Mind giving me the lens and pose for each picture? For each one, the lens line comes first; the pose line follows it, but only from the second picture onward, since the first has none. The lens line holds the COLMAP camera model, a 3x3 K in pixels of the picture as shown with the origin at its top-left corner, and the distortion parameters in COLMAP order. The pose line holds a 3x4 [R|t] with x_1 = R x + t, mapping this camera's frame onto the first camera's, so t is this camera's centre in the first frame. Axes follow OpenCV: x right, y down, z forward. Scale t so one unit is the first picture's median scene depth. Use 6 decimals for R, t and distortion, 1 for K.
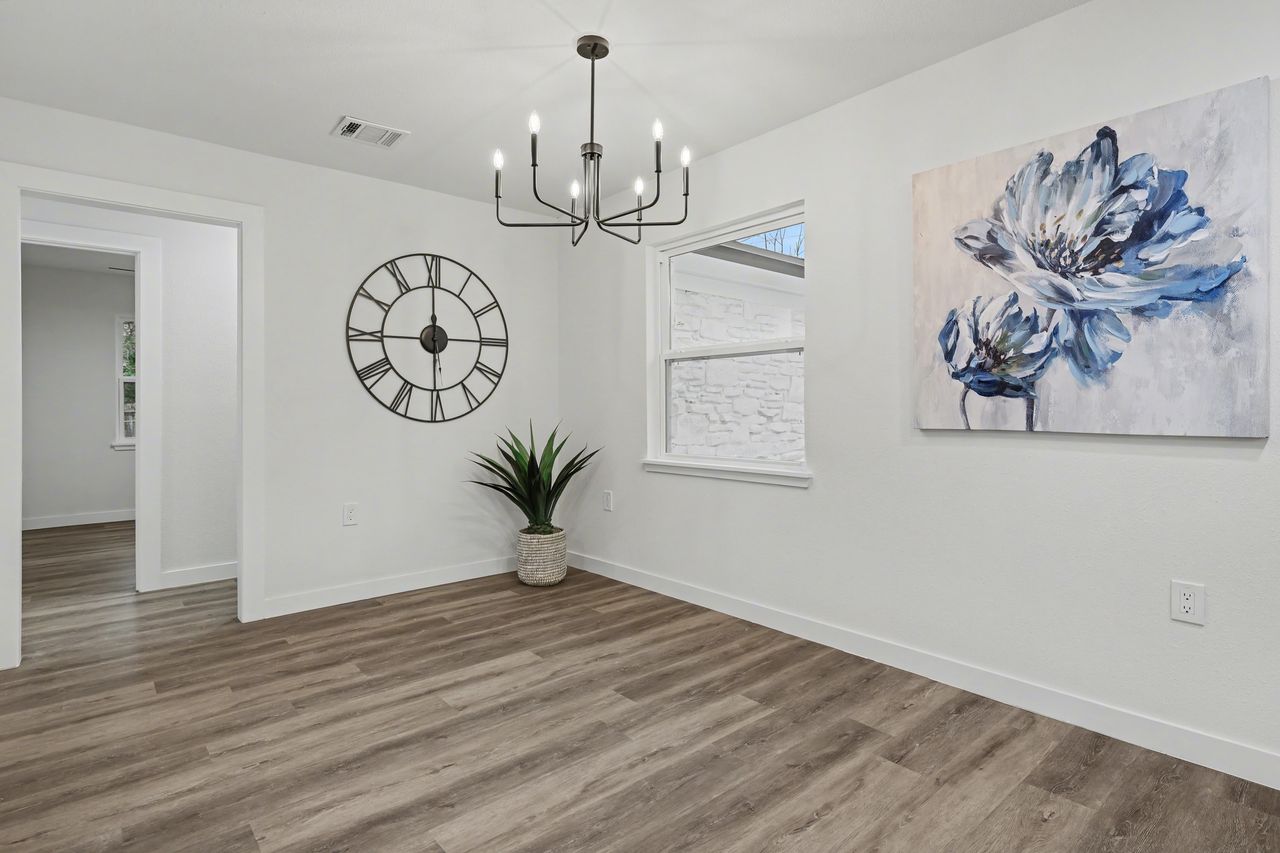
lens RADIAL K [[662.3, 0, 632.2], [0, 662.3, 415.5], [0, 0, 1]] dist [0.003725, 0.000292]
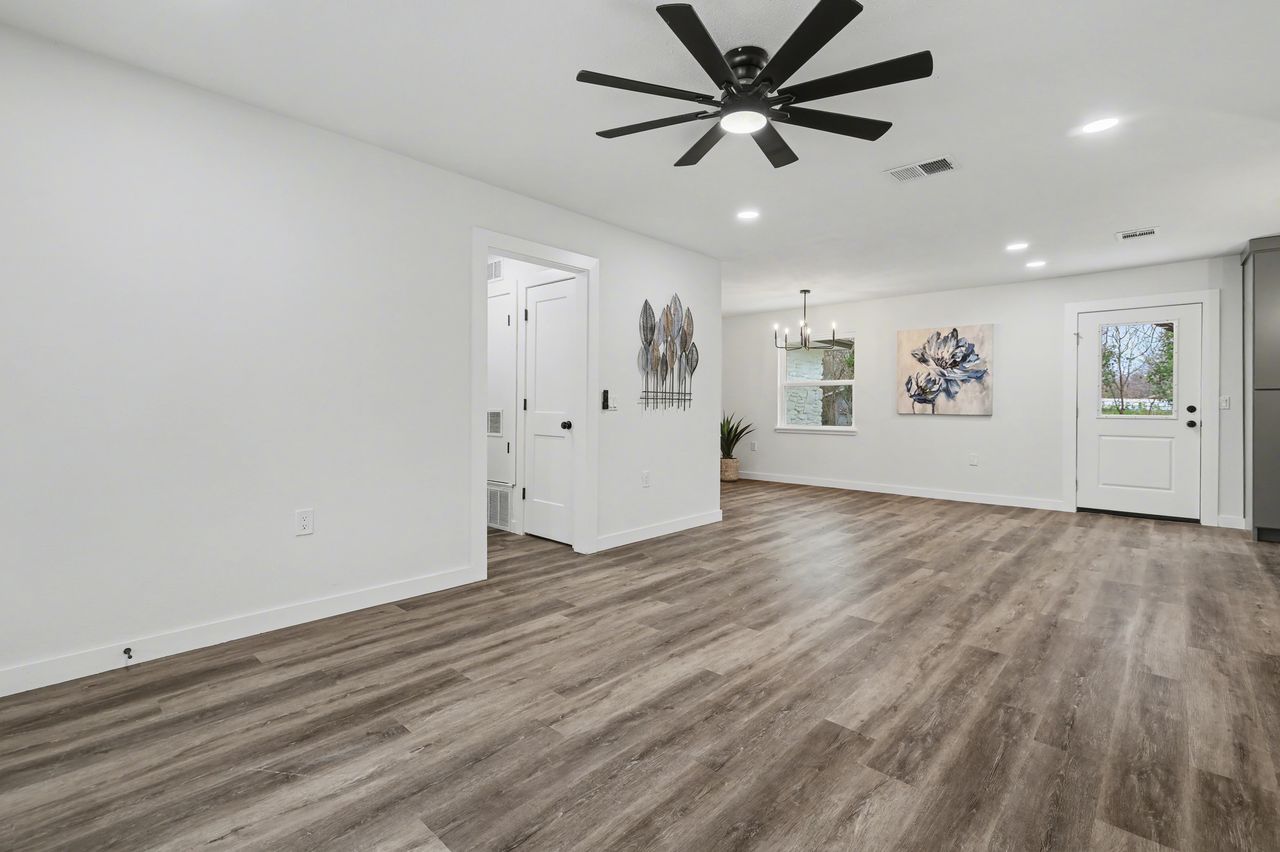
lens RADIAL K [[573.3, 0, 638.4], [0, 573.3, 414.8], [0, 0, 1]] dist [0.003538, 0.000094]
pose [[0.996010, 0.012639, 0.088341, -1.178076], [-0.012913, 0.999913, 0.002524, 0.041565], [-0.088302, -0.003655, 0.996087, -1.816502]]
